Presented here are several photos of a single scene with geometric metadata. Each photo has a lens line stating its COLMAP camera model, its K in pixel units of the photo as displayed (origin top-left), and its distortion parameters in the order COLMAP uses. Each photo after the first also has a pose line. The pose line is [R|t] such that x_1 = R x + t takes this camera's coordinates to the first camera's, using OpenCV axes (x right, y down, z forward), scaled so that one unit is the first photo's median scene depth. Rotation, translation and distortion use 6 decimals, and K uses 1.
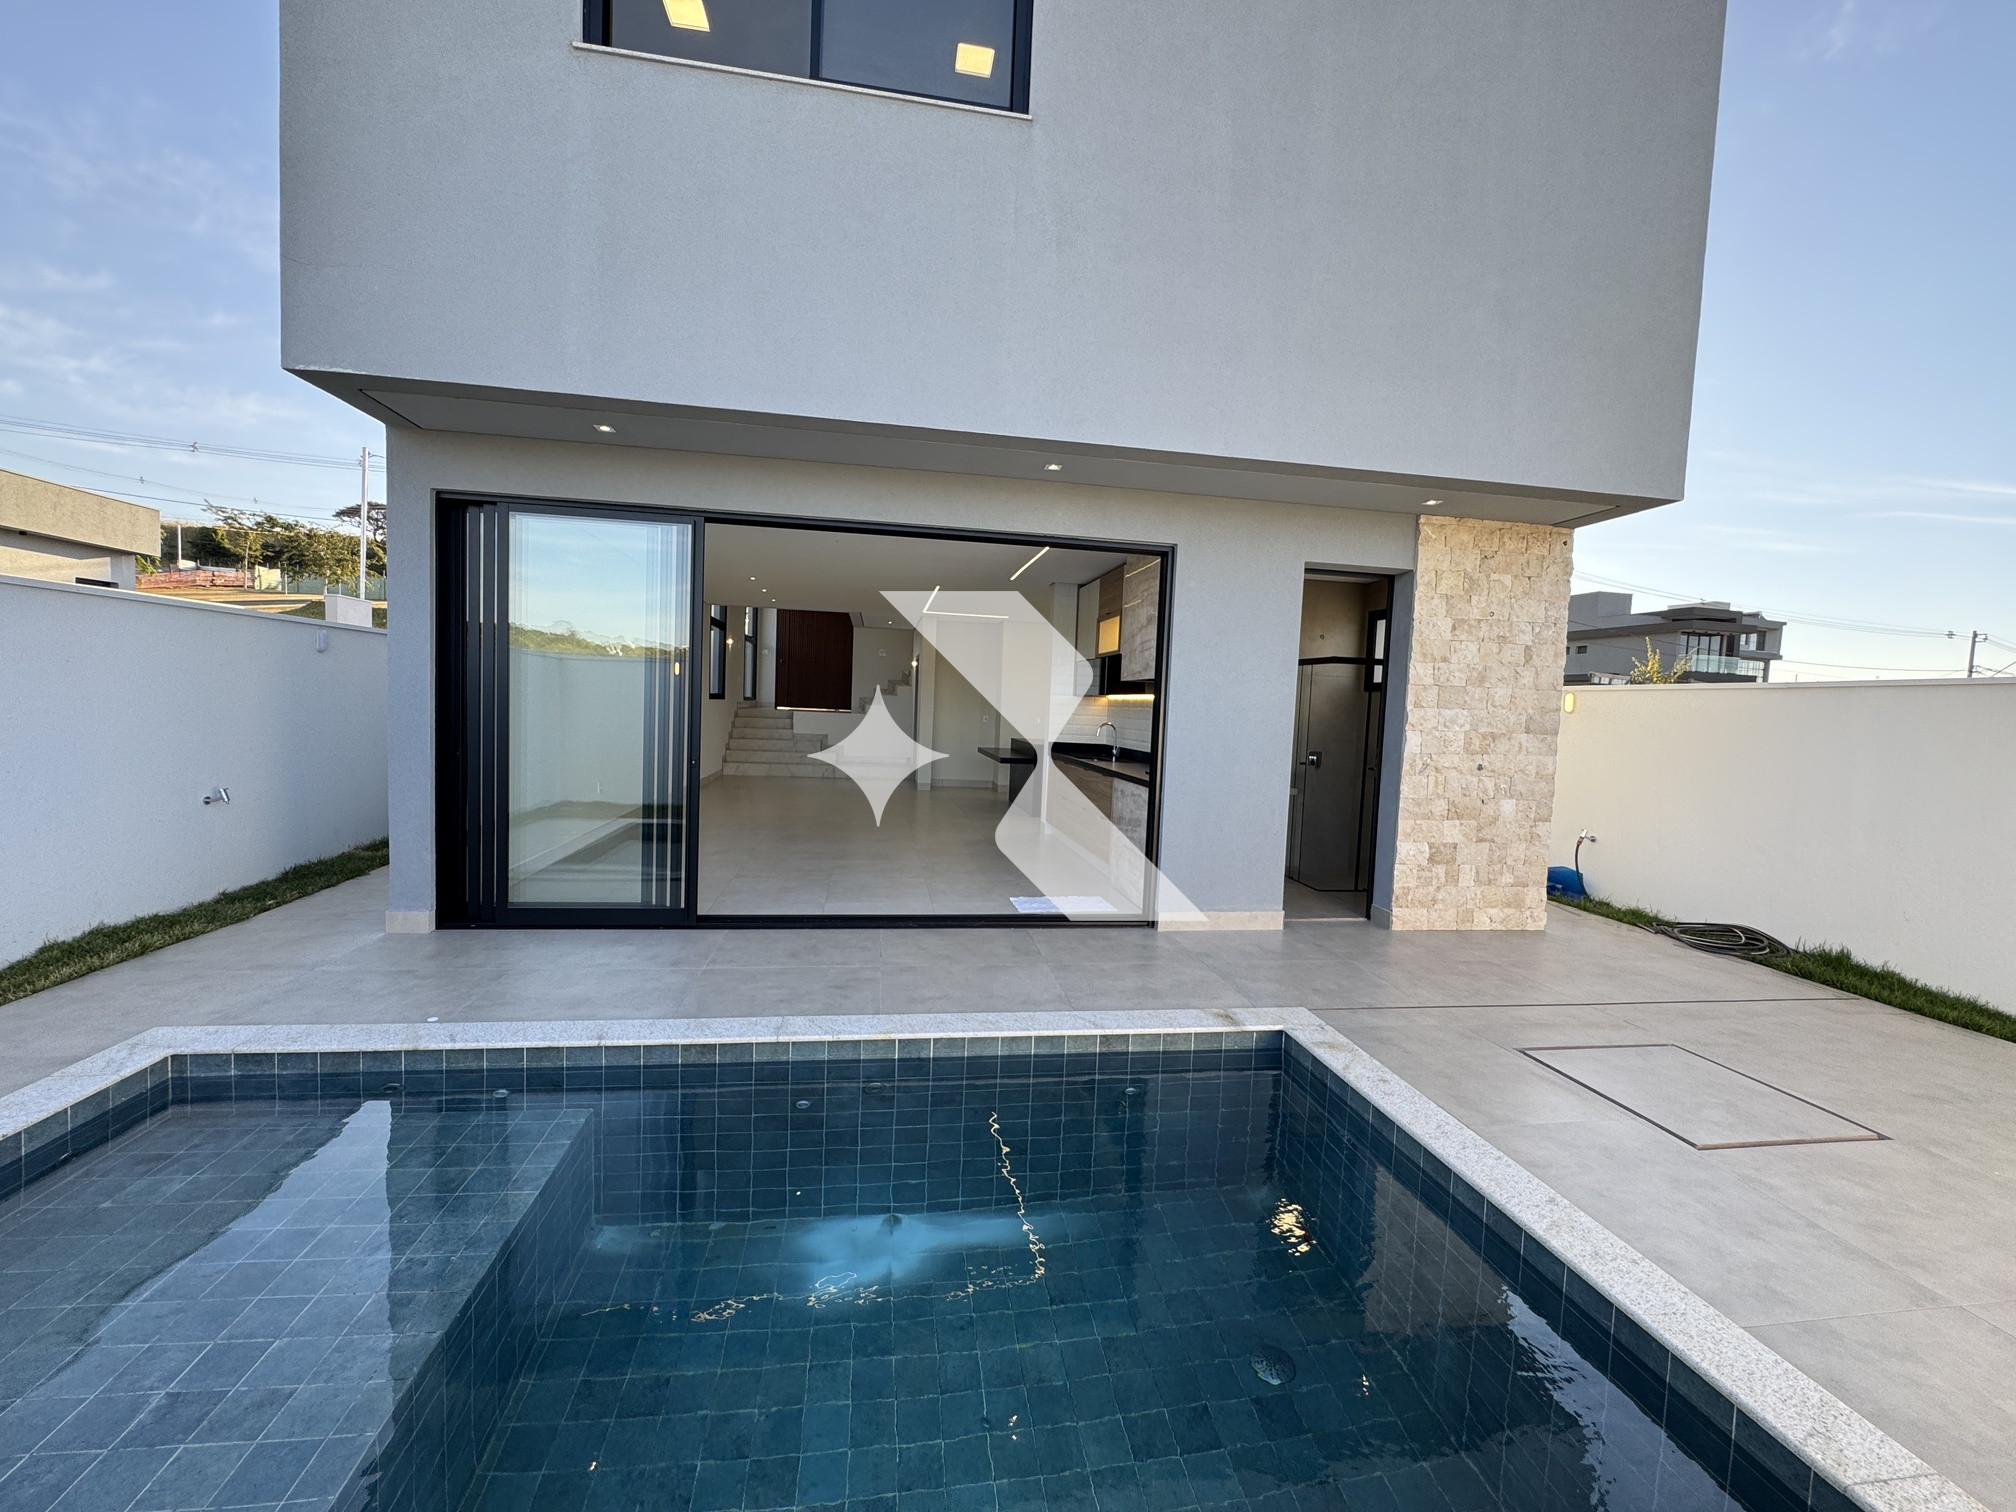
lens RADIAL K [[805.0, 0, 1008.0], [0, 805.0, 756.0], [0, 0, 1]] dist [-0.001713, -0.000425]
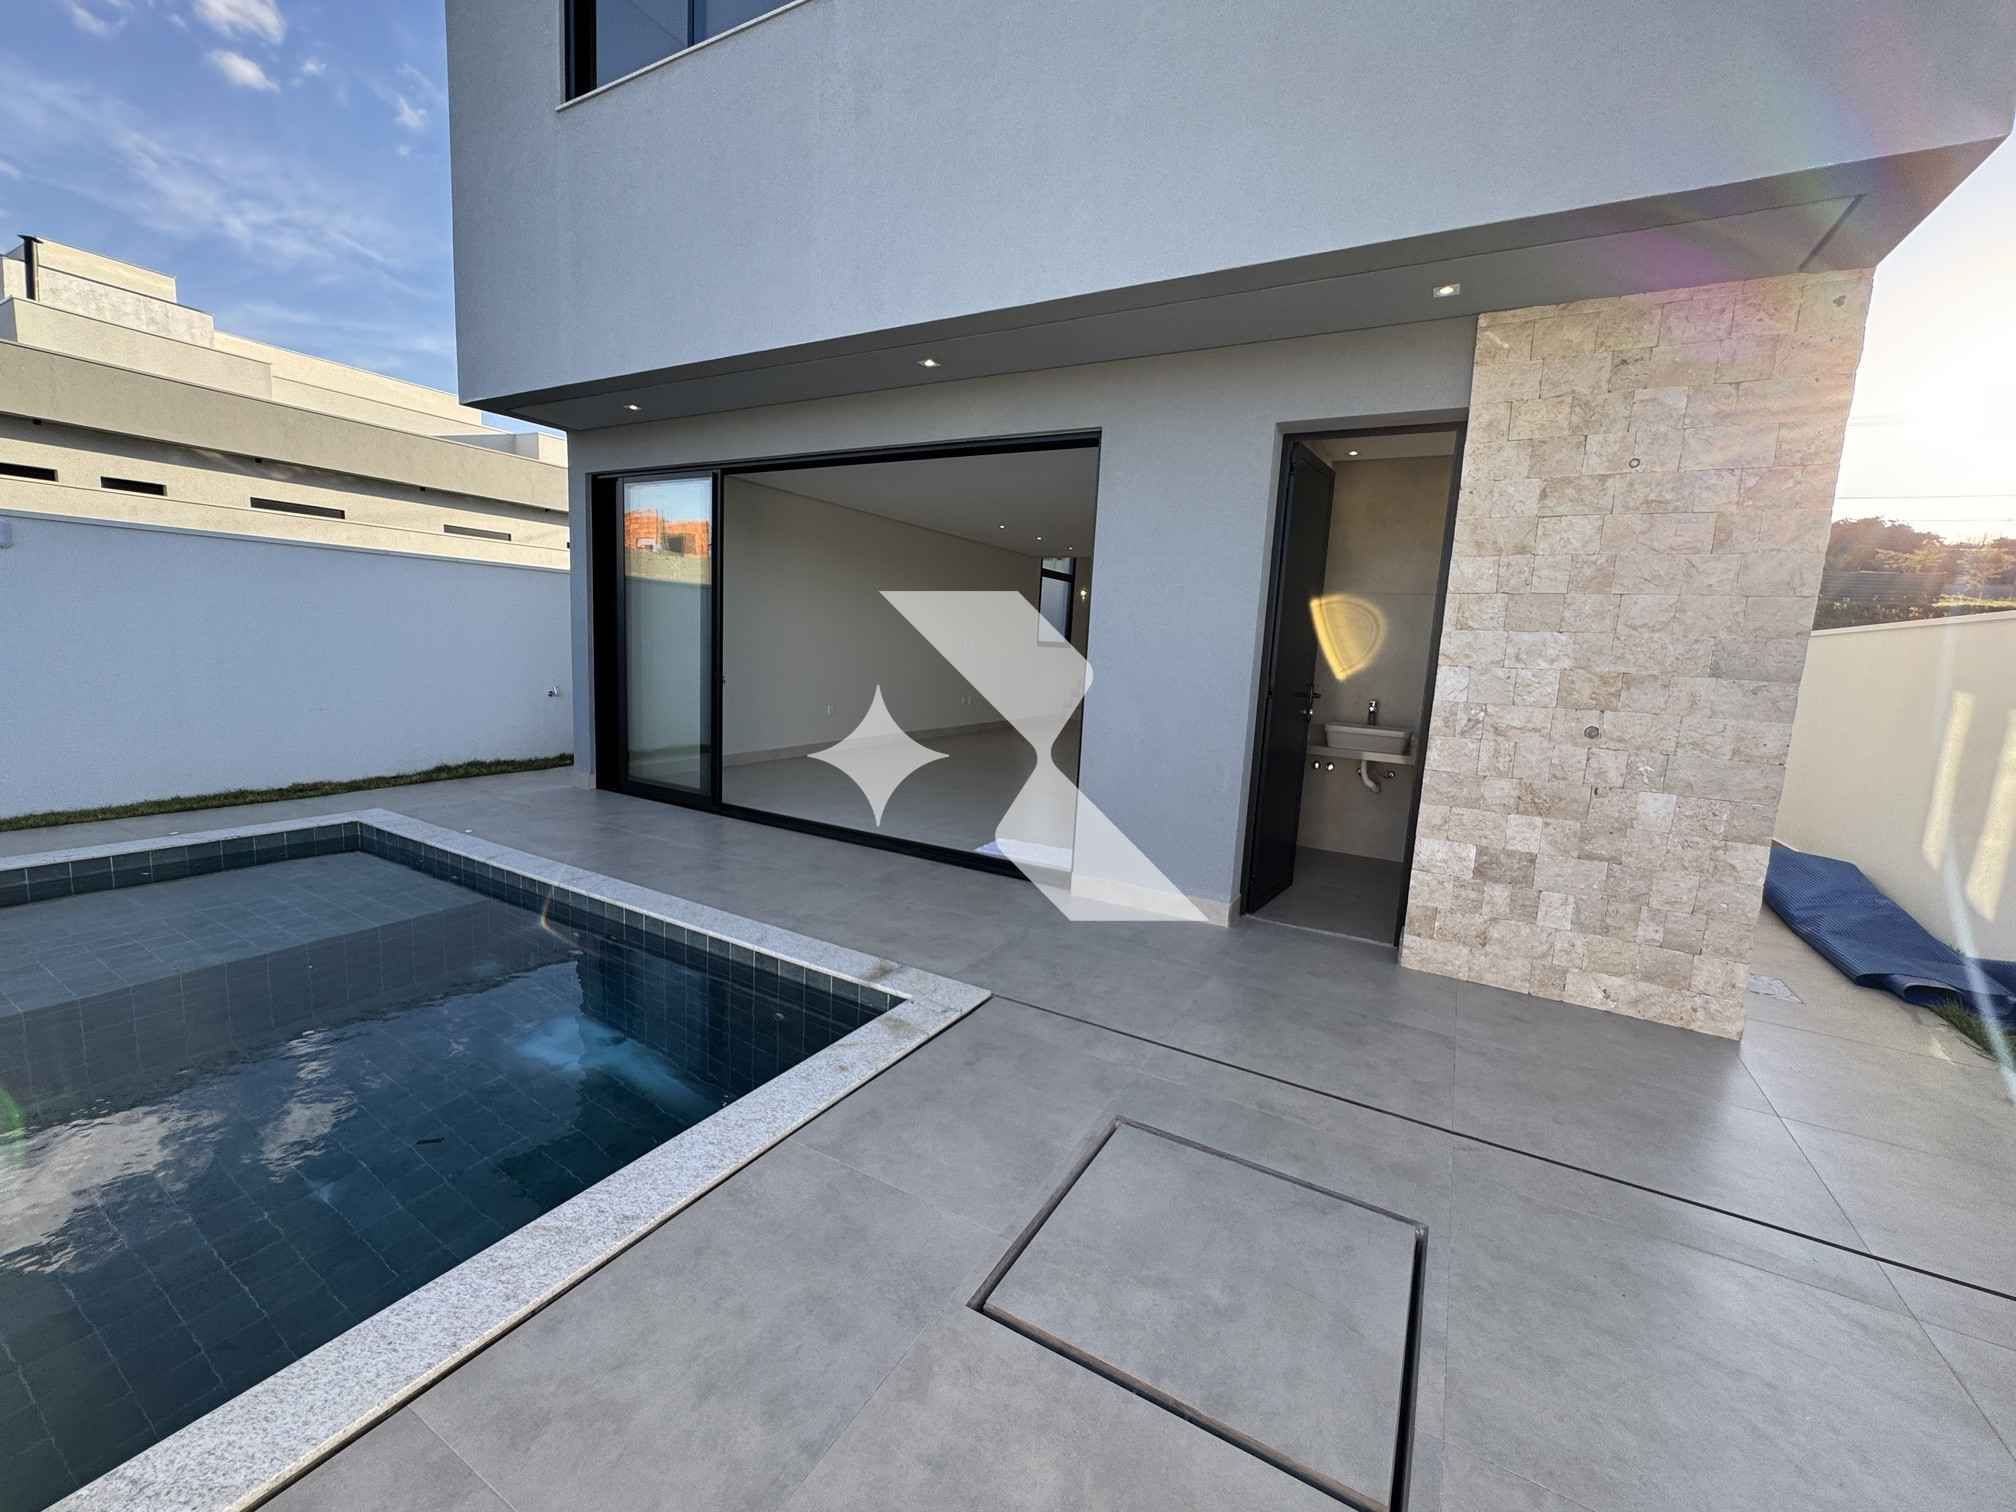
lens RADIAL K [[805.0, 0, 1008.0], [0, 805.0, 756.0], [0, 0, 1]] dist [-0.001713, -0.000425]
pose [[0.784692, 0.087214, -0.613720, 0.626650], [-0.059487, 0.996078, 0.065491, 0.018623], [0.617025, -0.014882, 0.786803, 0.281774]]
